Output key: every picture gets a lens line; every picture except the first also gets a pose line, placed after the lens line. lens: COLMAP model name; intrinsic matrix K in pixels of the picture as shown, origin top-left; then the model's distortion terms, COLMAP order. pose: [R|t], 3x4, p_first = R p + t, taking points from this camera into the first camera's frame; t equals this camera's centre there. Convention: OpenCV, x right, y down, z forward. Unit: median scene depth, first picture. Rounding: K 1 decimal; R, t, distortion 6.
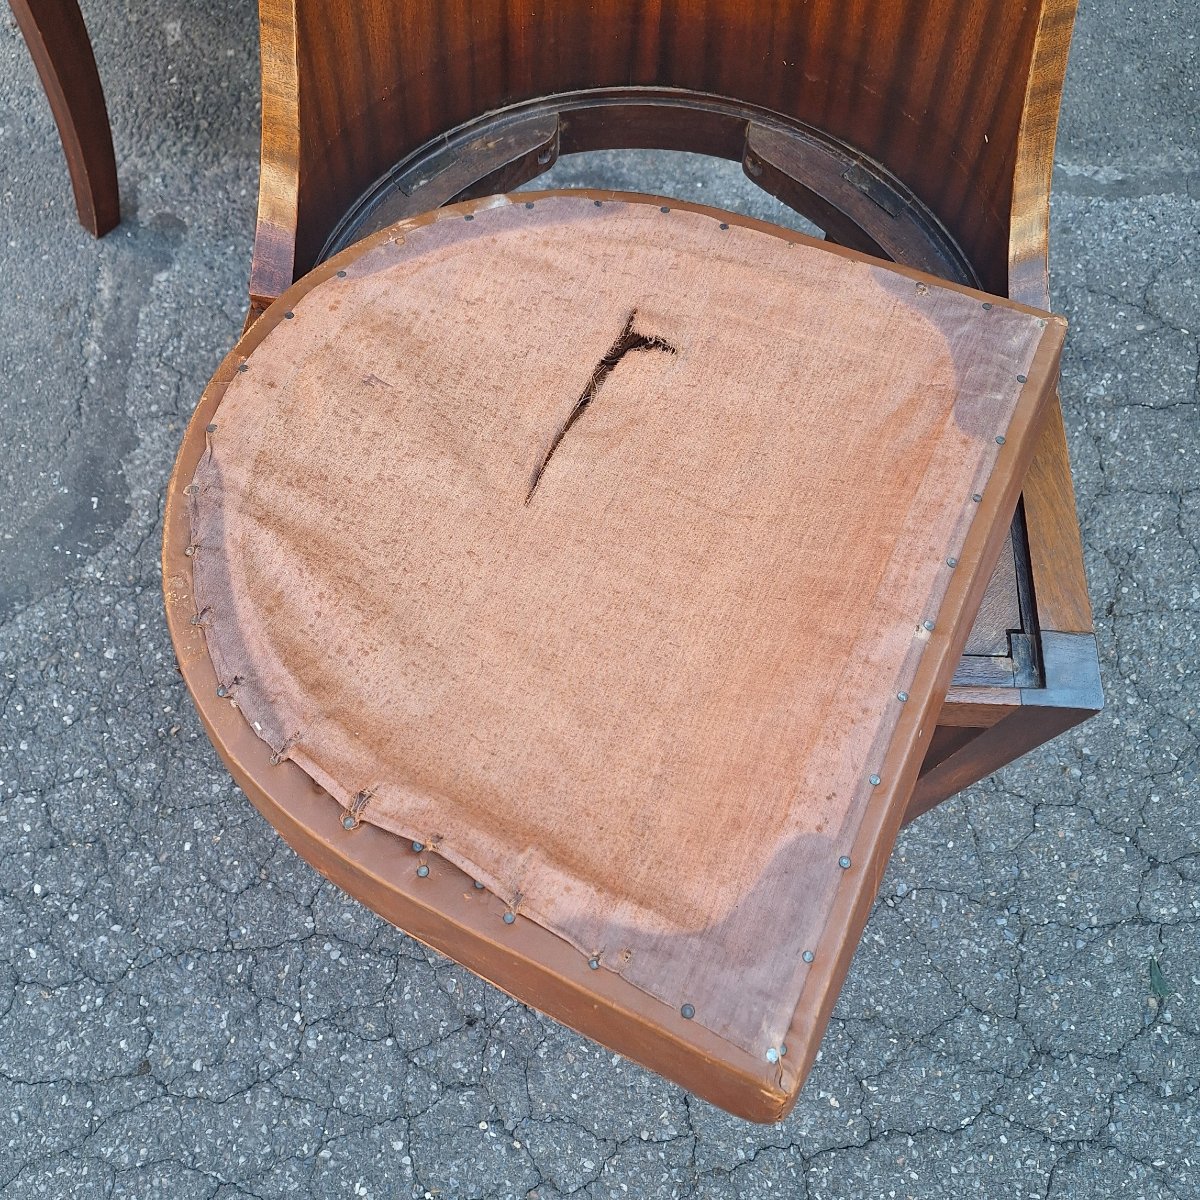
lens RADIAL K [[1117.4, 0, 587.6], [0, 1117.4, 609.3], [0, 0, 1]] dist [0.013662, 0.000000]
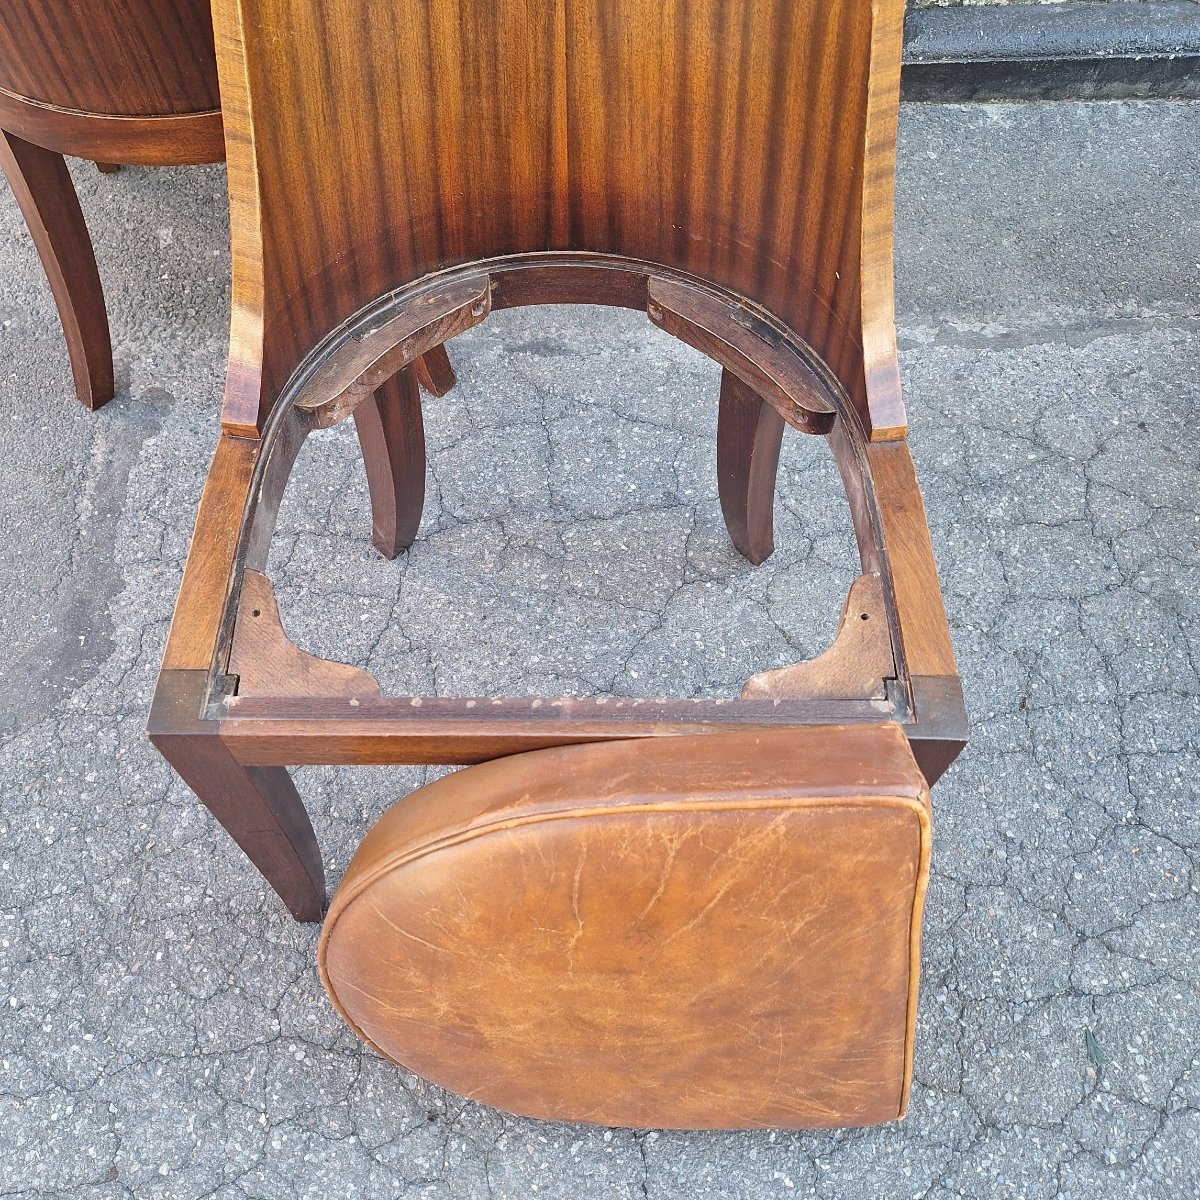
lens RADIAL K [[1116.7, 0, 588.3], [0, 1116.7, 622.4], [0, 0, 1]] dist [0.012965, 0.000000]
pose [[0.999291, -0.035453, 0.012677, 0.041026], [0.037003, 0.986954, -0.156694, 0.085654], [-0.006956, 0.157052, 0.987566, -0.085022]]
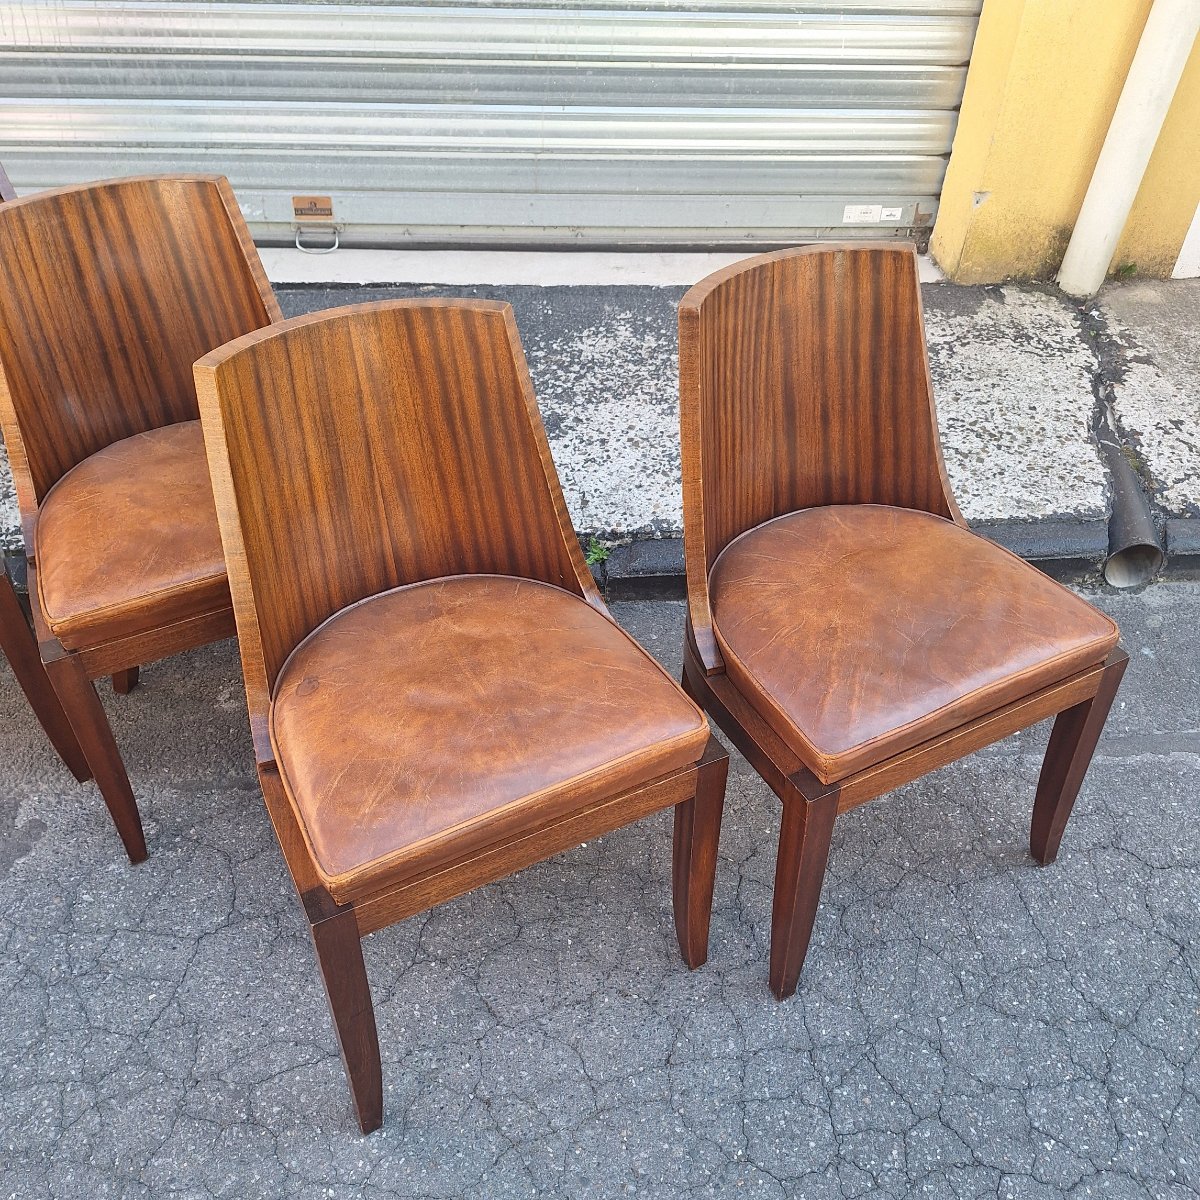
lens RADIAL K [[1119.0, 0, 606.7], [0, 1119.0, 598.8], [0, 0, 1]] dist [0.026714, 0.000000]
pose [[0.998644, -0.041777, 0.031054, 0.421103], [0.051825, 0.853938, -0.517787, 0.253283], [-0.004887, 0.518695, 0.854946, -0.513240]]
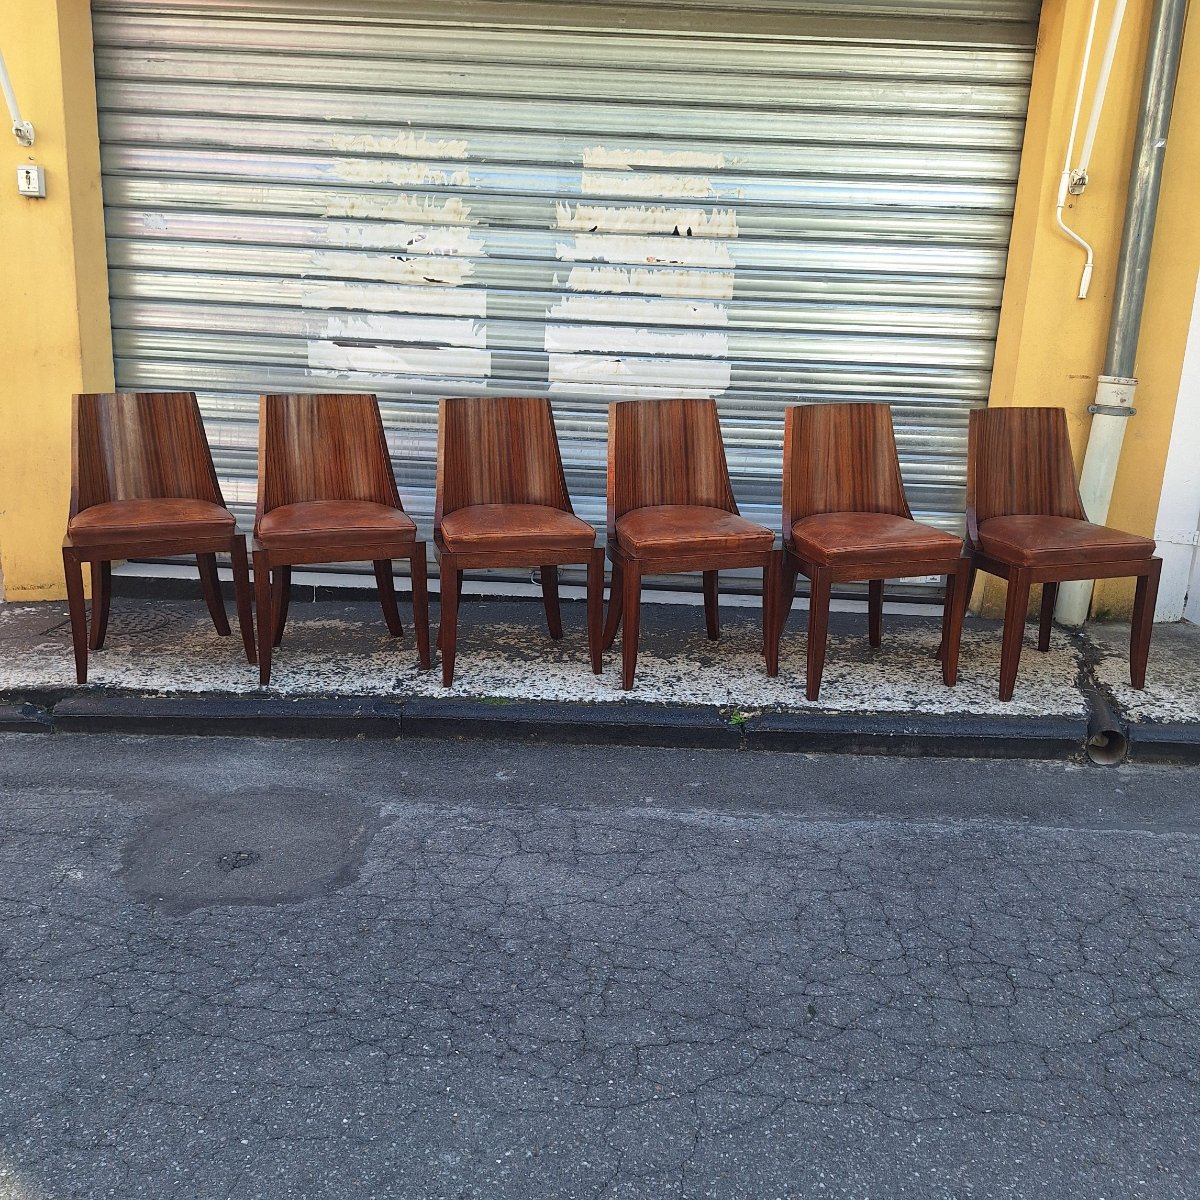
lens RADIAL K [[1119.0, 0, 604.0], [0, 1119.0, 600.0], [0, 0, 1]] dist [0.026714, 0.000000]
pose [[0.999178, 0.009851, -0.039318, 0.194230], [-0.038435, 0.538314, -0.841867, 1.711455], [0.012872, 0.842687, 0.538251, -0.789600]]
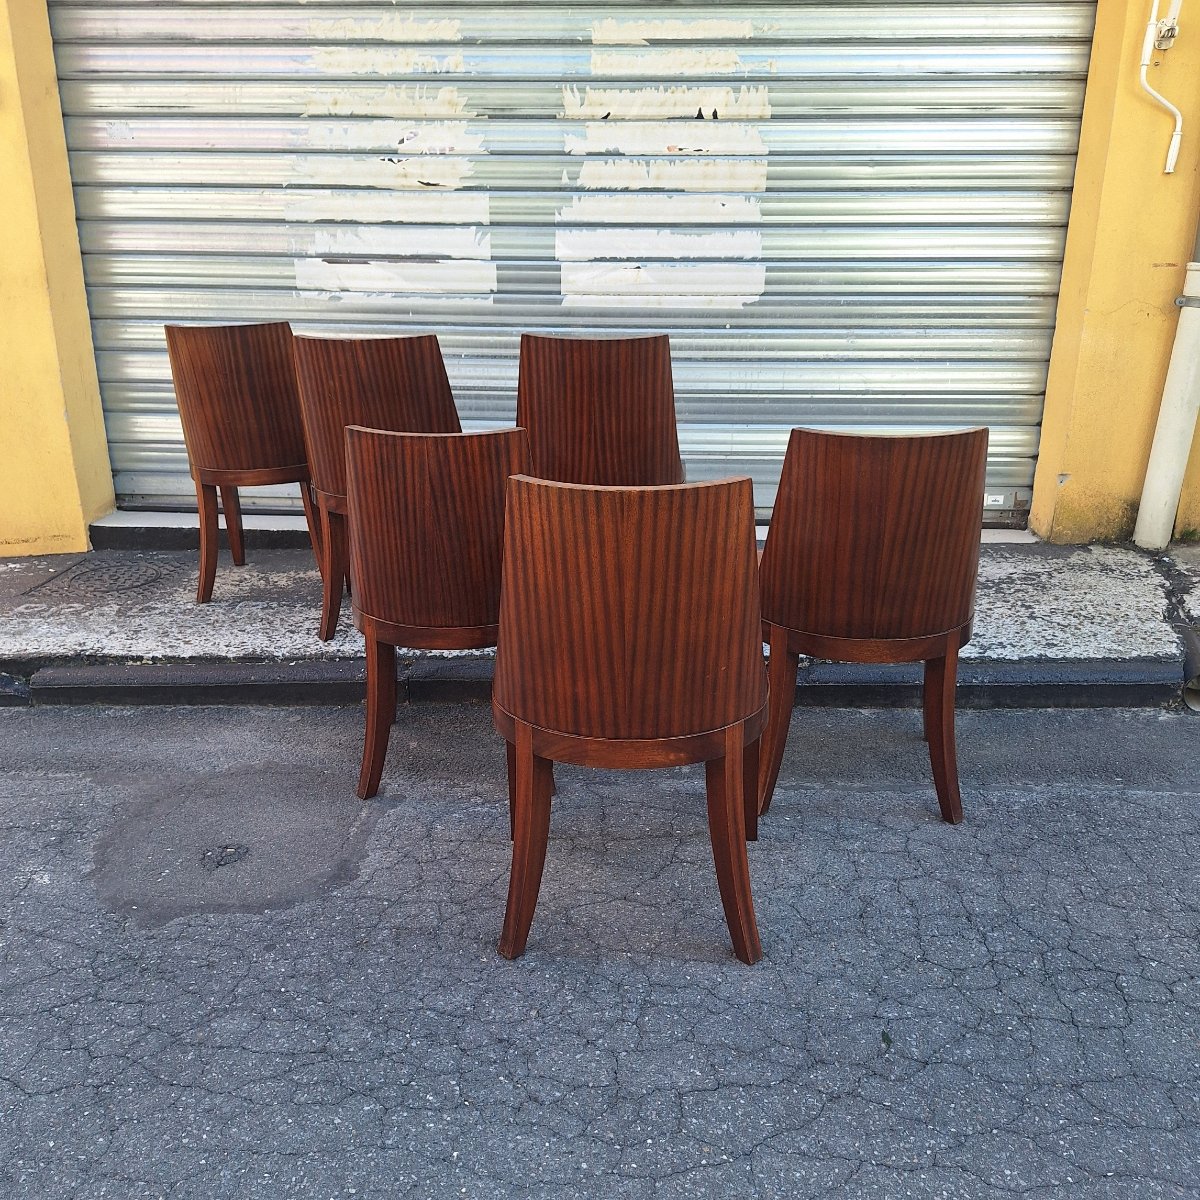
lens RADIAL K [[1119.0, 0, 597.2], [0, 1119.0, 612.7], [0, 0, 1]] dist [0.026714, 0.000000]
pose [[0.997112, -0.016038, -0.074229, 0.195528], [-0.049278, 0.607072, -0.793117, 1.360151], [0.057782, 0.794485, 0.604529, -0.637728]]
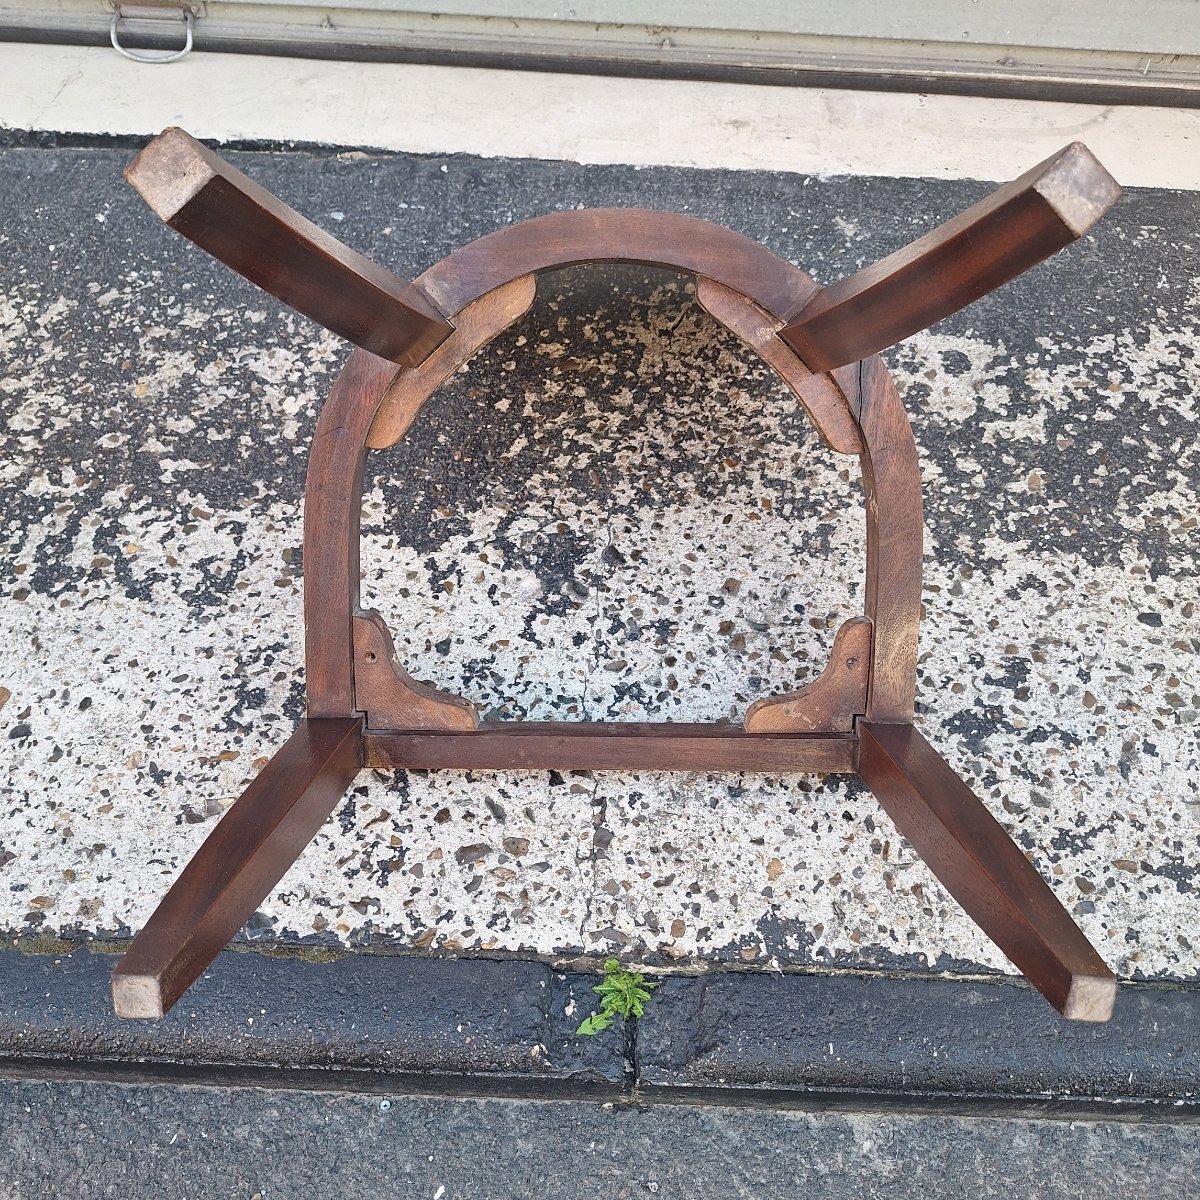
lens RADIAL K [[1119.0, 0, 613.0], [0, 1119.0, 608.0], [0, 0, 1]] dist [0.026714, 0.000000]
pose [[0.998869, 0.035701, -0.031403, 0.487934], [-0.043576, 0.951593, -0.304258, -1.017561], [0.019021, 0.305282, 0.952072, 0.381843]]
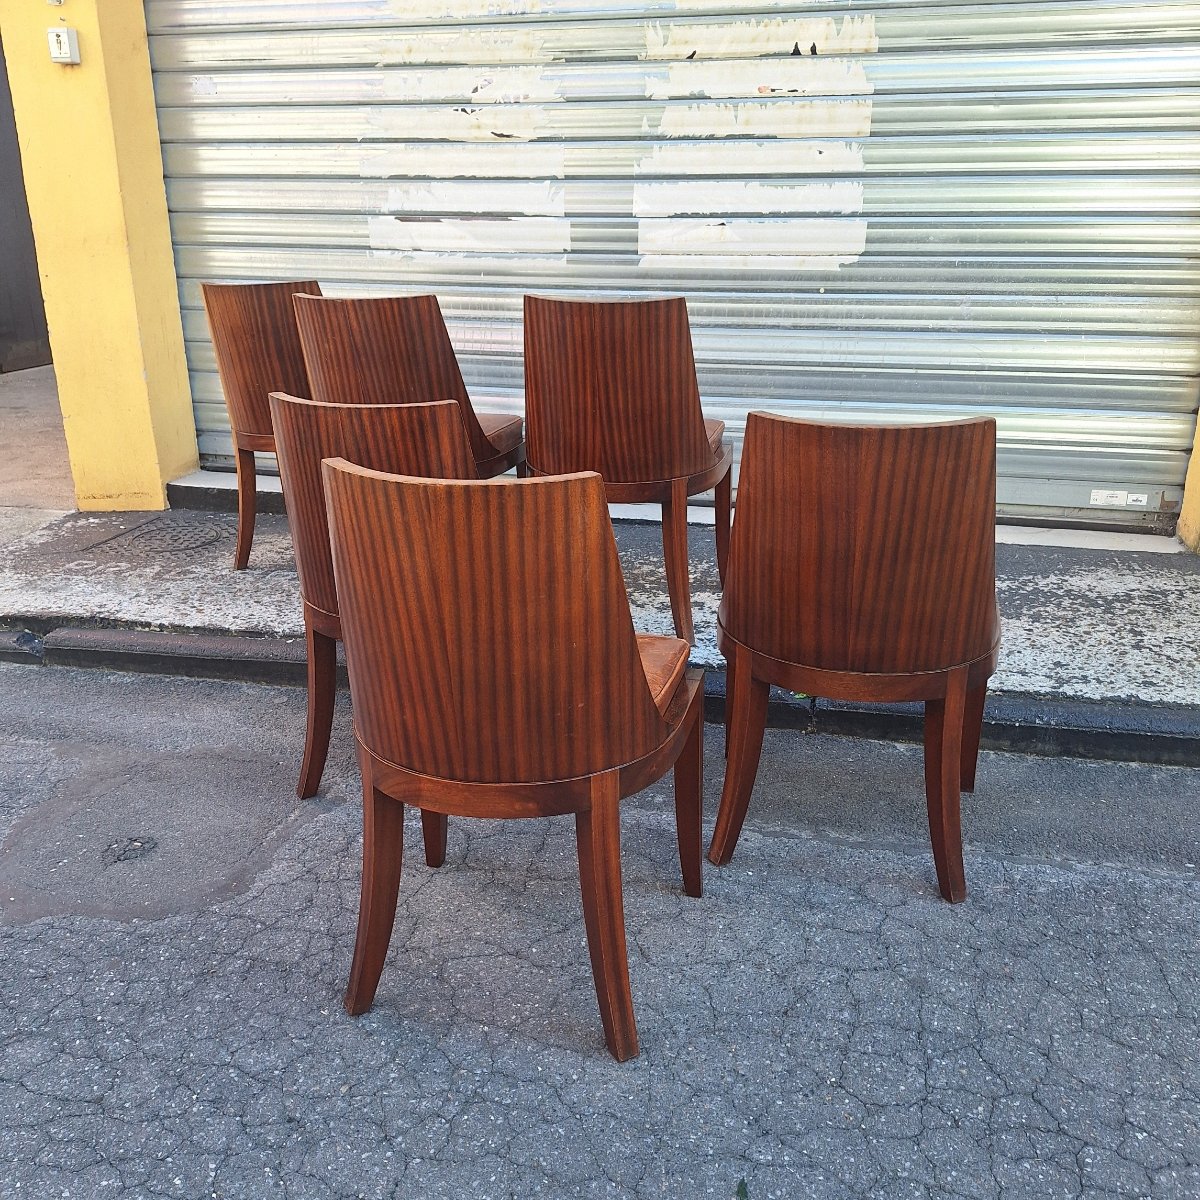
lens RADIAL K [[1119.0, 0, 589.7], [0, 1119.0, 595.1], [0, 0, 1]] dist [0.026714, 0.000000]
pose [[0.963093, 0.046301, -0.265158, 0.665321], [-0.237677, 0.608661, -0.756995, 0.992027], [0.126342, 0.792079, 0.597201, -0.453796]]
